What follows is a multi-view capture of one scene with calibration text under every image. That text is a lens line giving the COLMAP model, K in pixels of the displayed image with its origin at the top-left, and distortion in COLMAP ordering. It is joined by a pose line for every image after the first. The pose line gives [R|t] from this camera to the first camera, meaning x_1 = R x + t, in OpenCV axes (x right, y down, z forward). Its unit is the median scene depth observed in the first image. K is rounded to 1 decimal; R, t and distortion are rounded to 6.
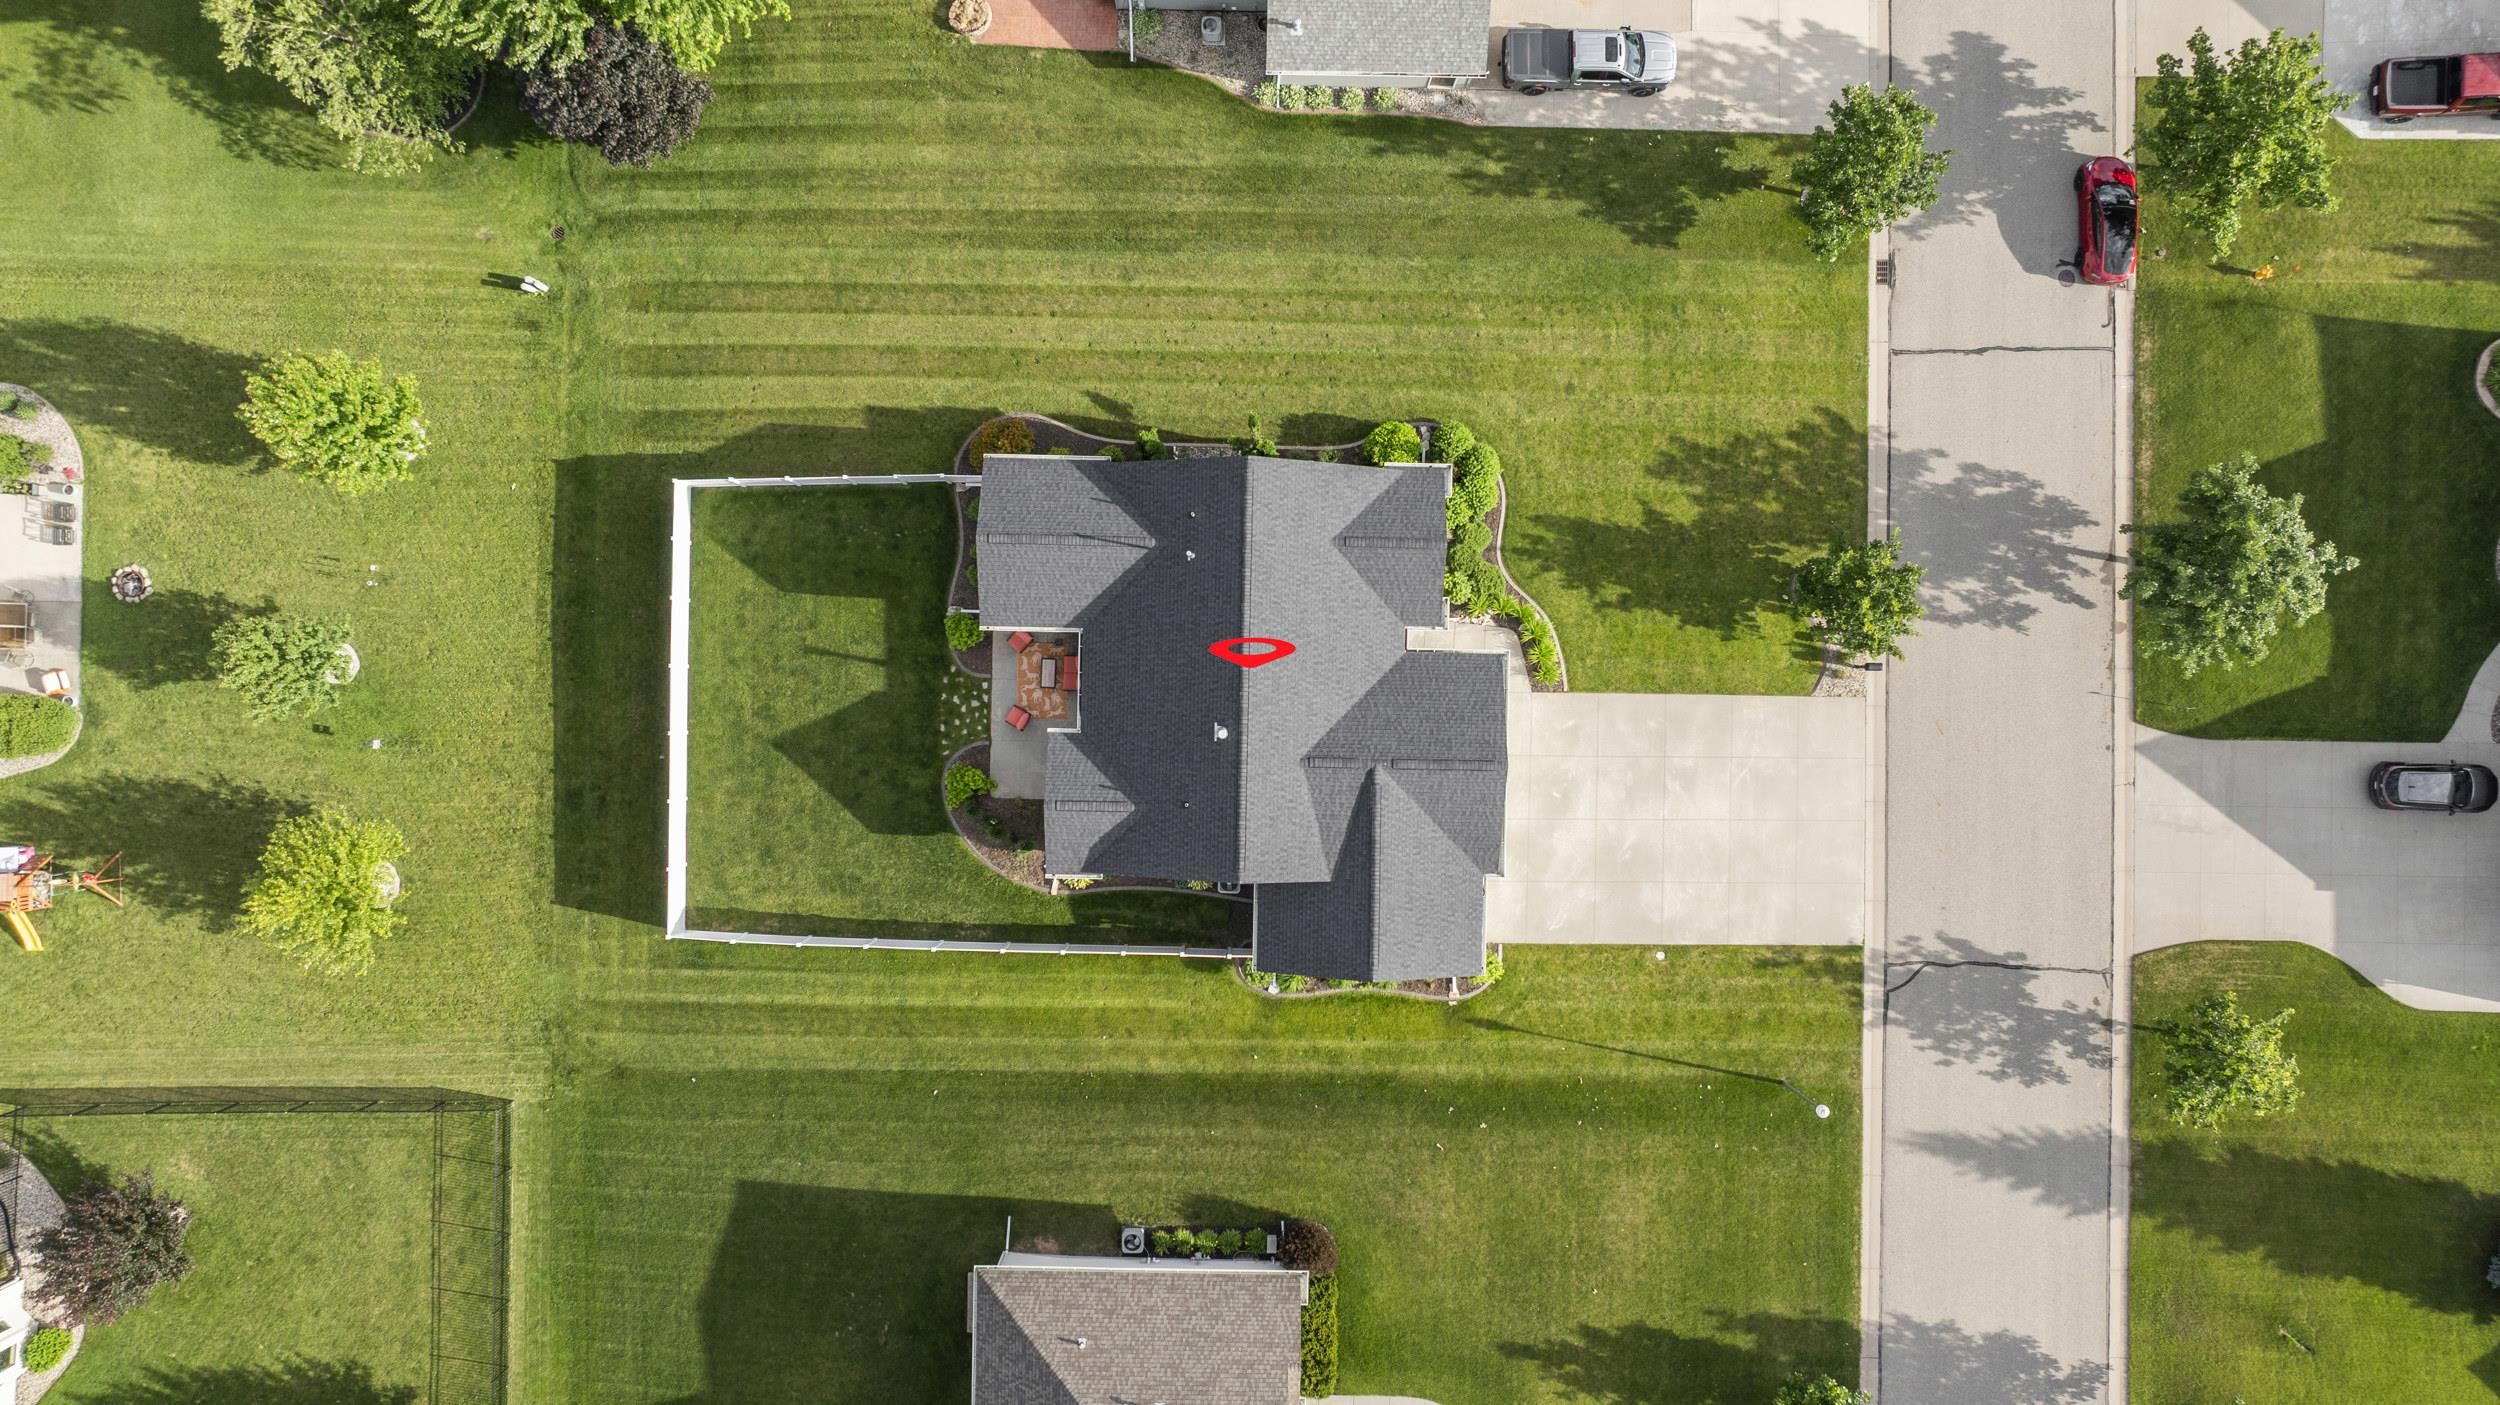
lens RADIAL K [[1761.3, 0, 1250.0], [0, 1761.3, 702.5], [0, 0, 1]] dist [-0.034156, 0.031400]
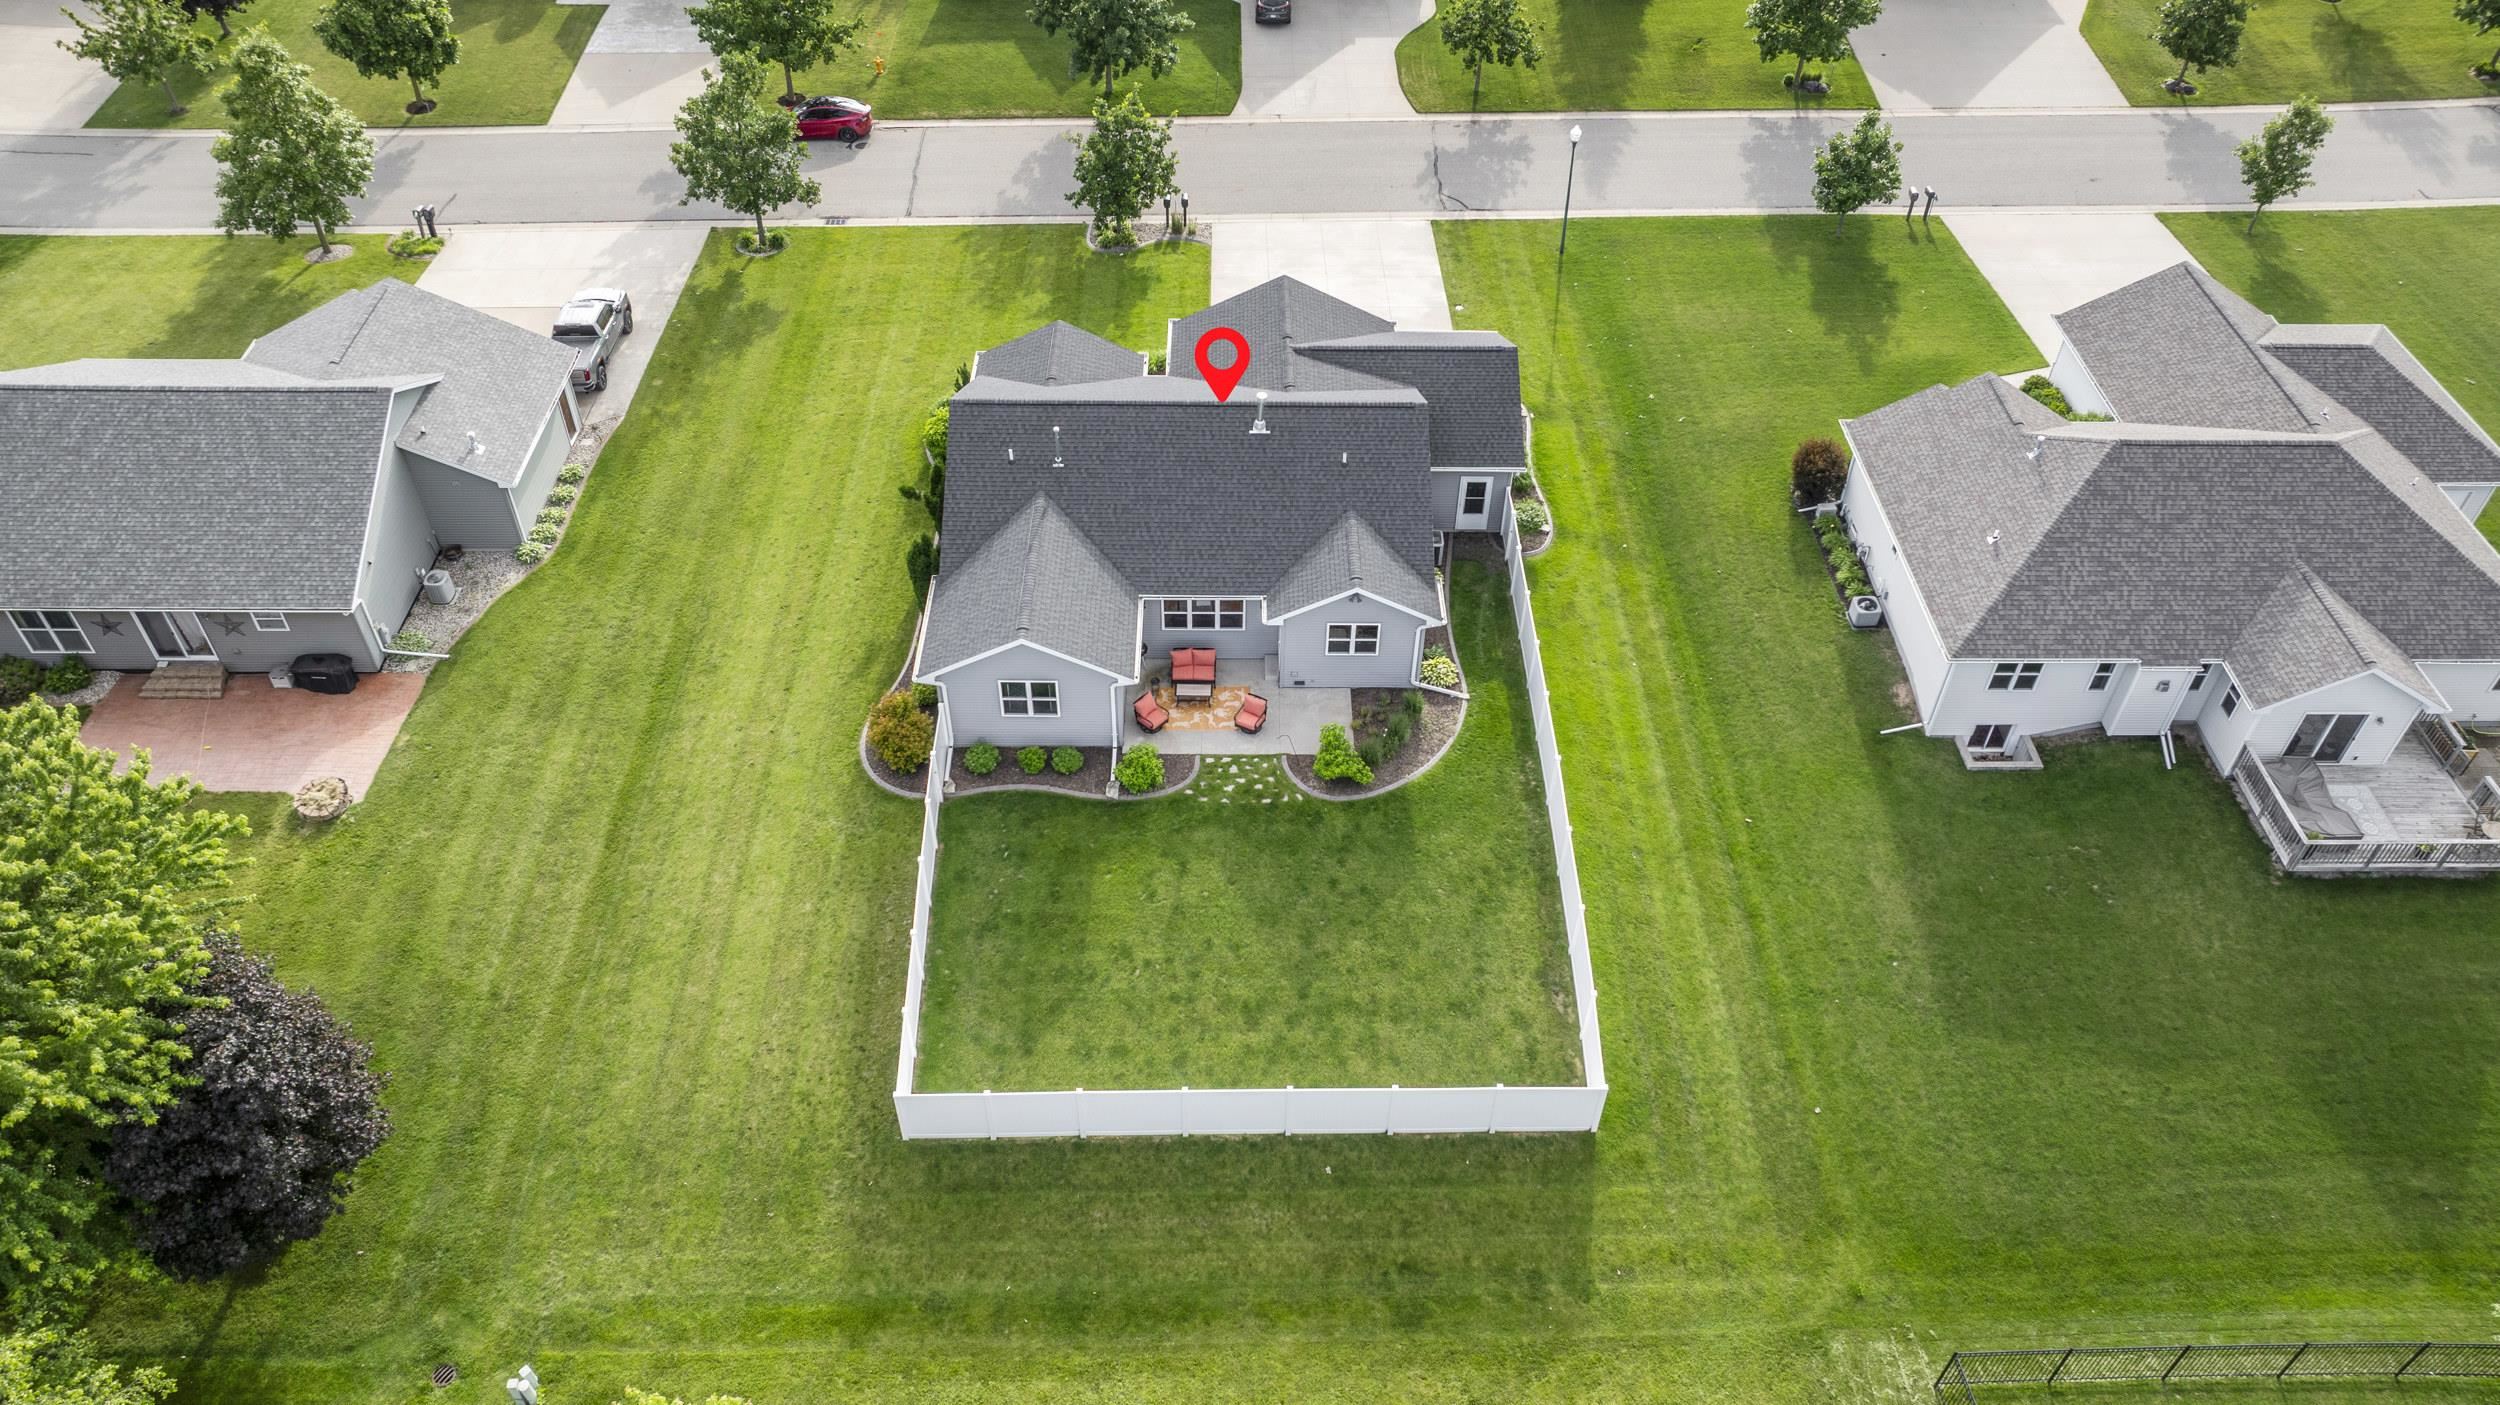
lens RADIAL K [[1761.3, 0, 1250.0], [0, 1761.3, 702.5], [0, 0, 1]] dist [-0.034156, 0.031400]
pose [[-0.026922, -0.690776, 0.722567, -0.685278], [0.999560, -0.009597, 0.028067, -0.013438], [-0.012454, 0.723005, 0.690730, 0.443424]]
